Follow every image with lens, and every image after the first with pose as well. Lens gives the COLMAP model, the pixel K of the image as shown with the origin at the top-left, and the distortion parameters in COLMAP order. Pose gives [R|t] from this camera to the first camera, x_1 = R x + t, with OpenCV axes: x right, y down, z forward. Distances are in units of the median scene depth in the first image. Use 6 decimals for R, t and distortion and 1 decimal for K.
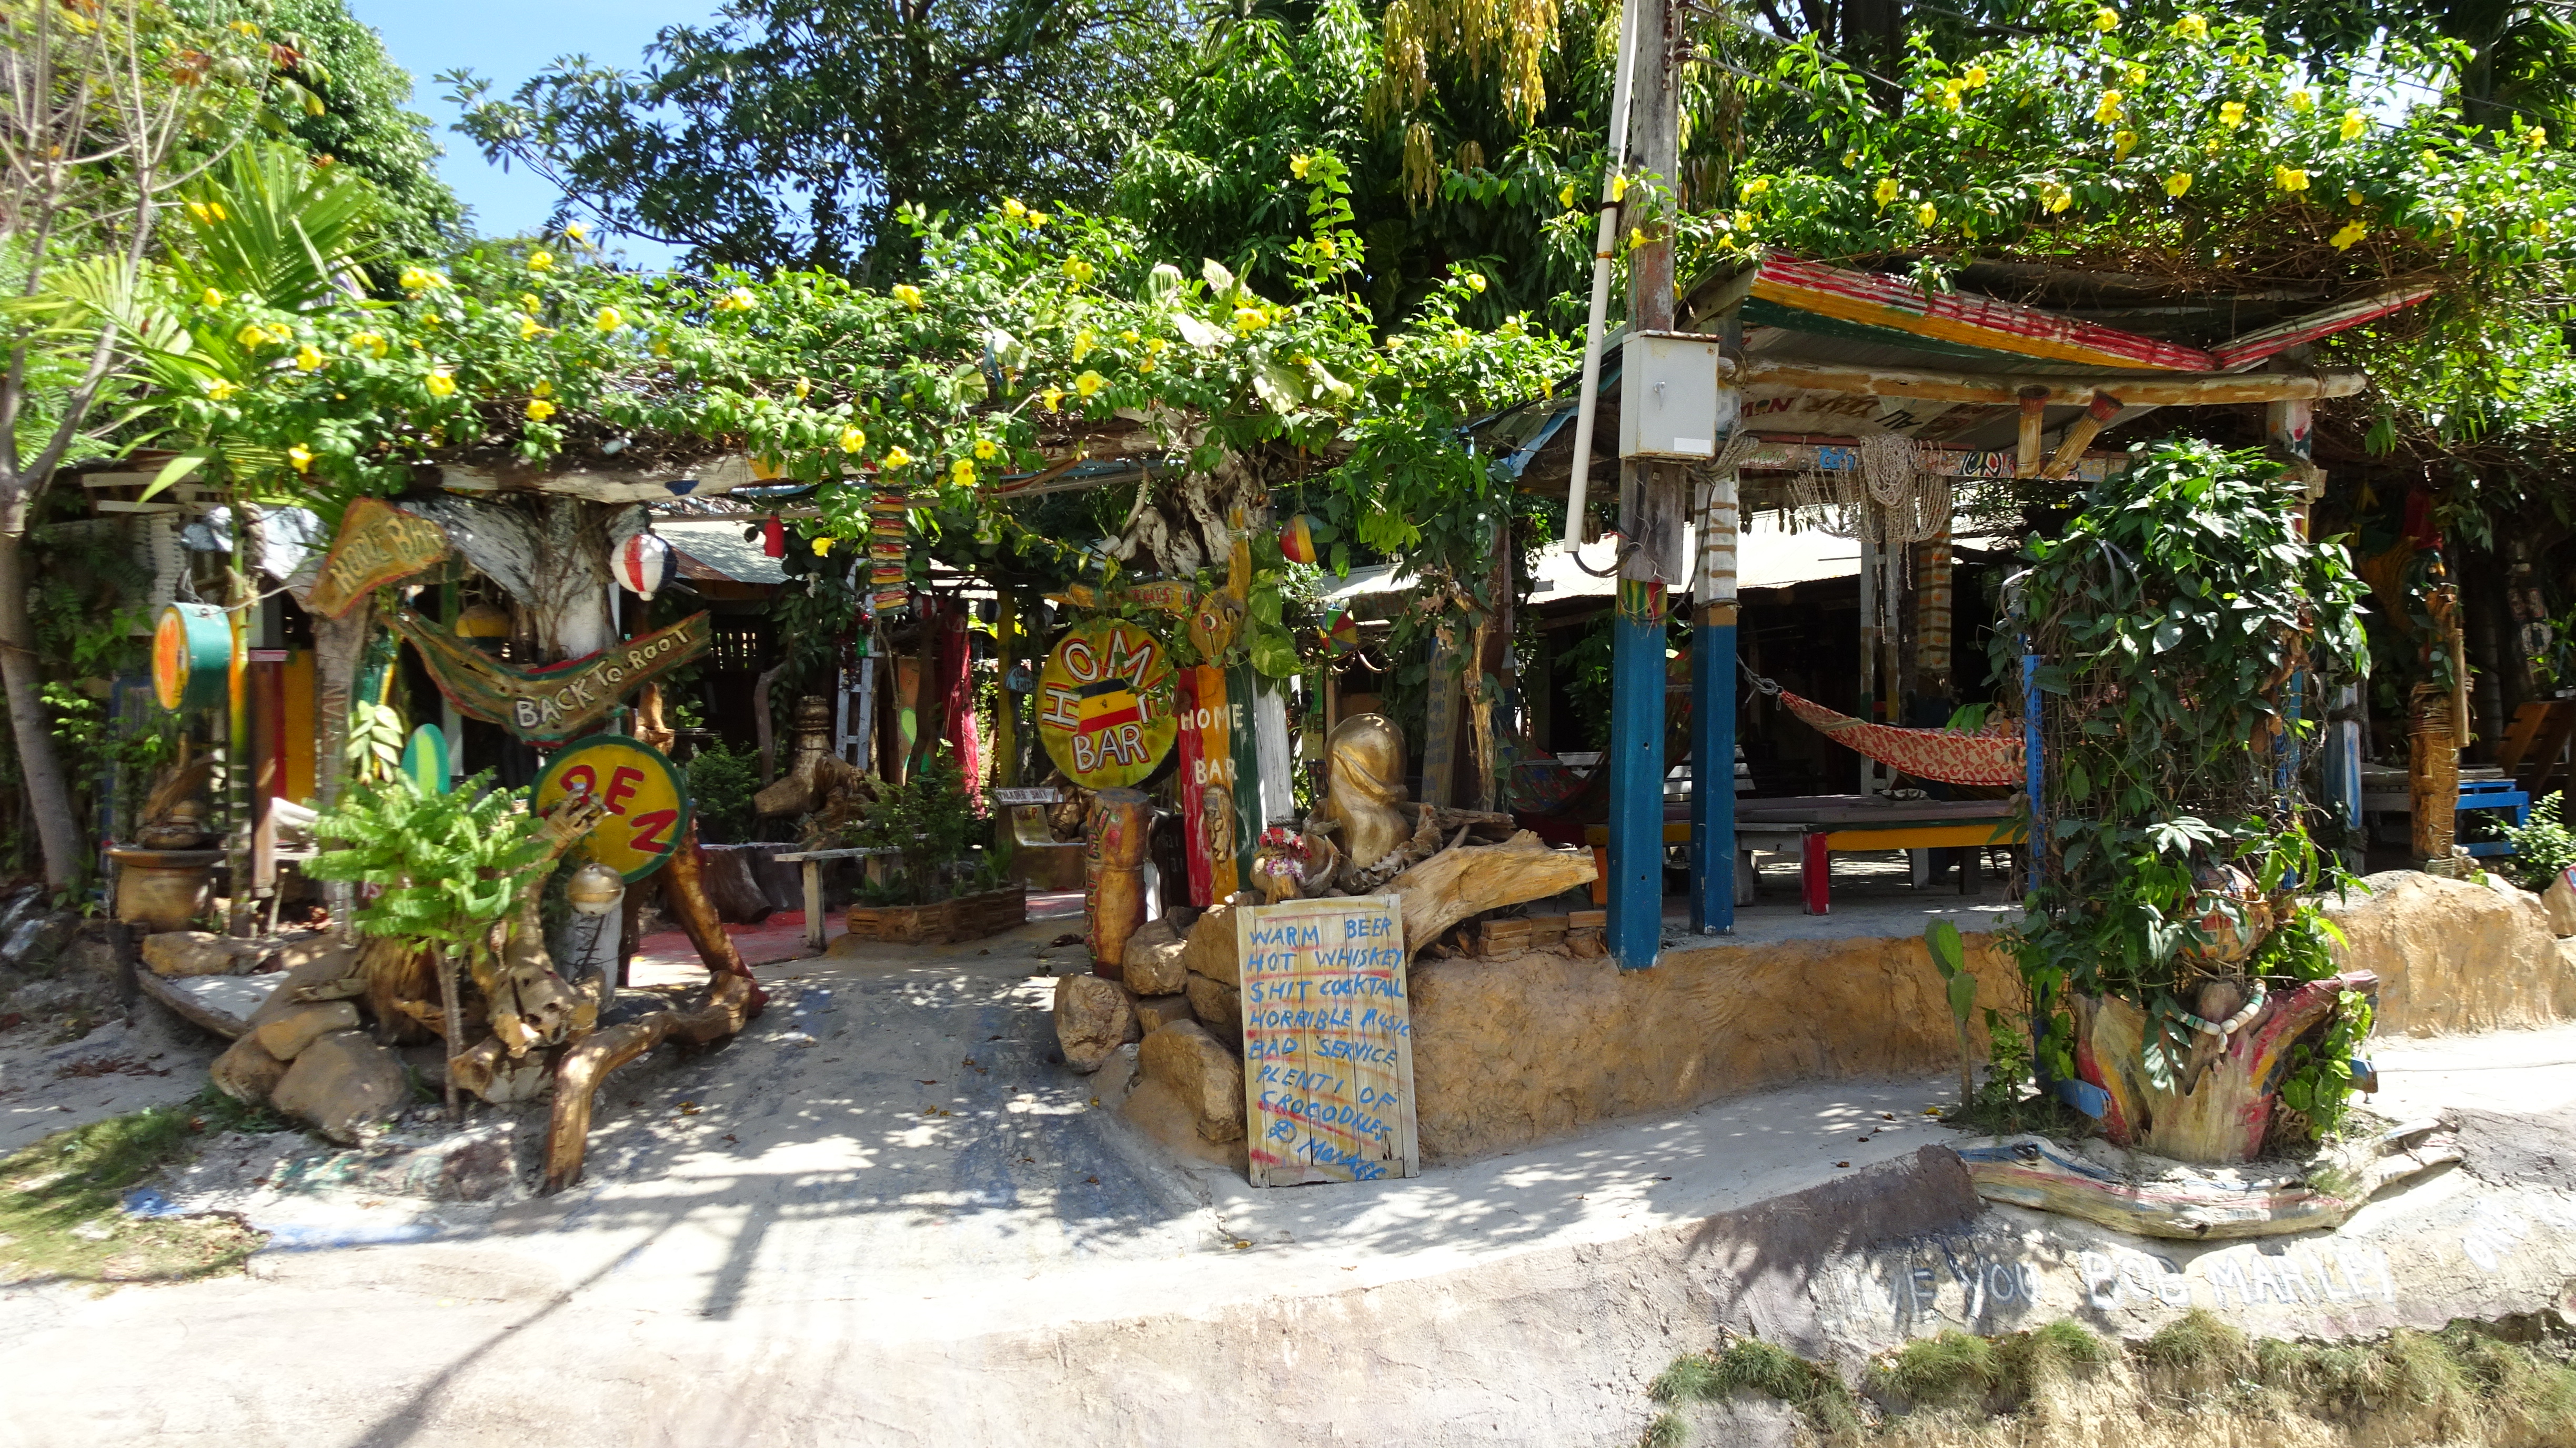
lens RADIAL K [[1885.4, 0, 1286.7], [0, 1885.4, 732.2], [0, 0, 1]] dist [-0.002973, -0.000397]
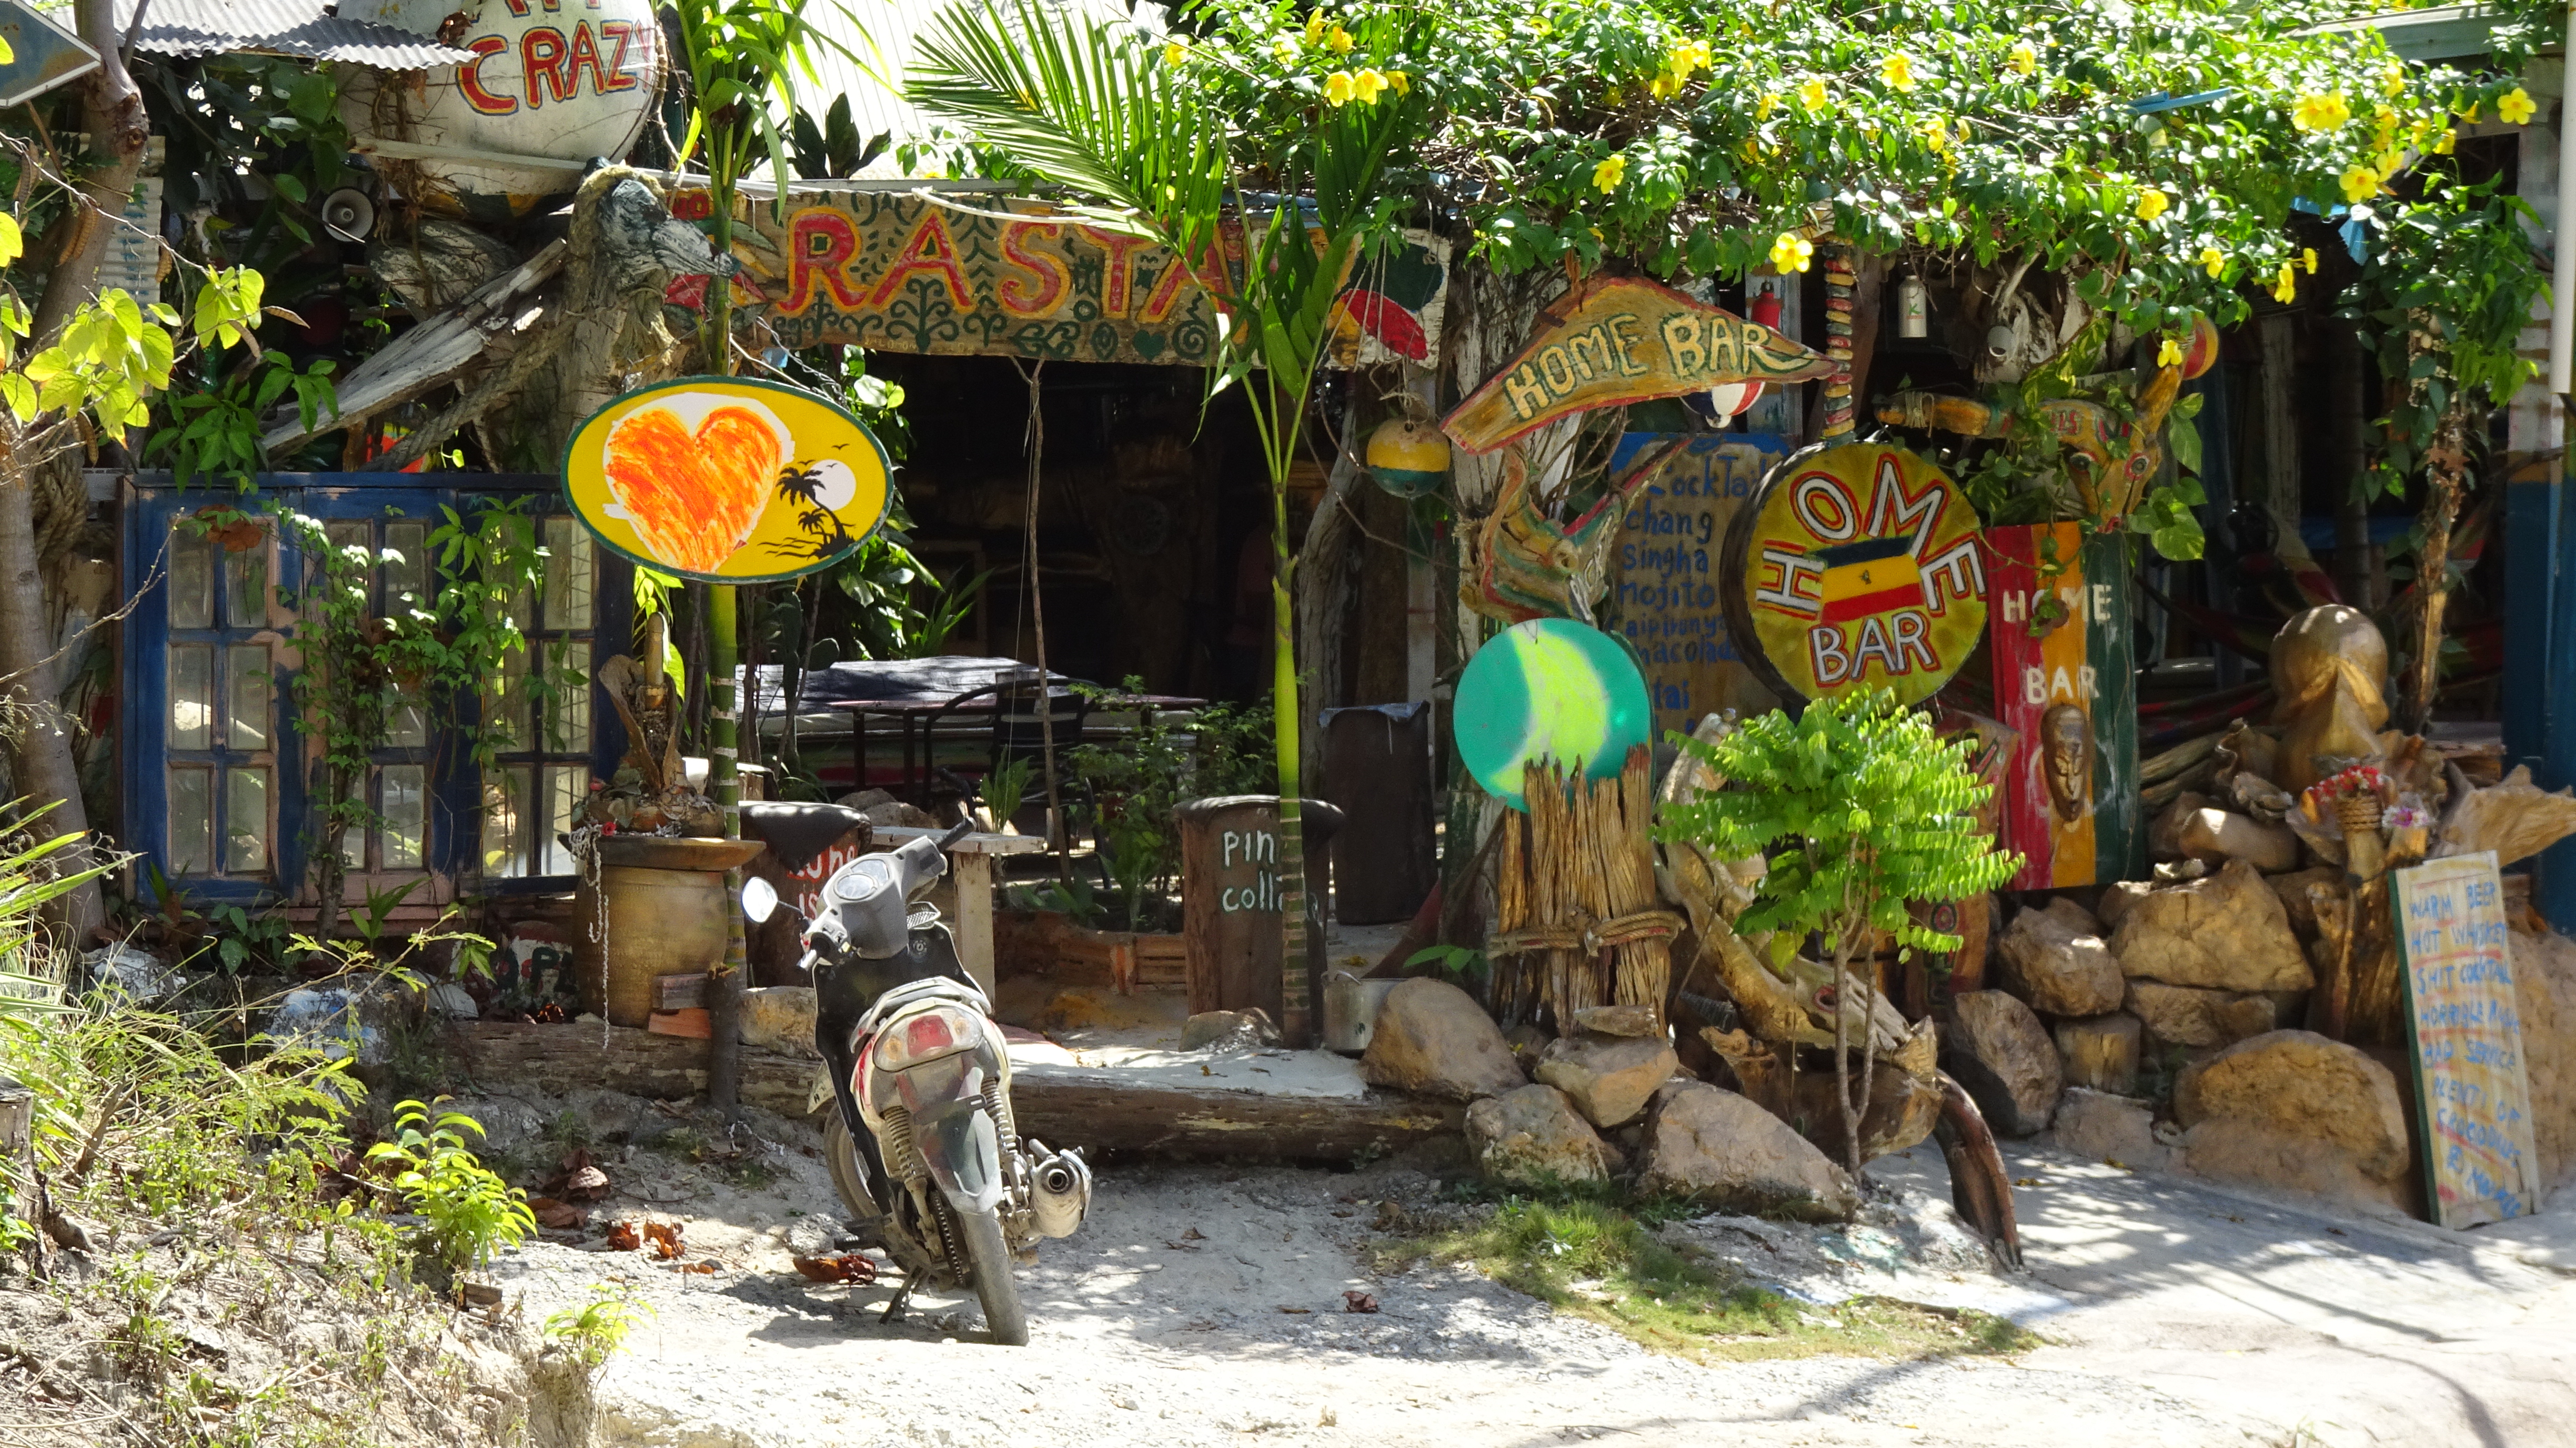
lens RADIAL K [[9611.4, 0, 1288.0], [0, 9611.4, 723.8], [0, 0, 1]] dist [0.088960, 0.000000]
pose [[0.579965, 0.005854, 0.814620, -2.803771], [-0.012061, 0.999926, 0.001401, 0.031410], [-0.814552, -0.010637, 0.579993, -0.696913]]
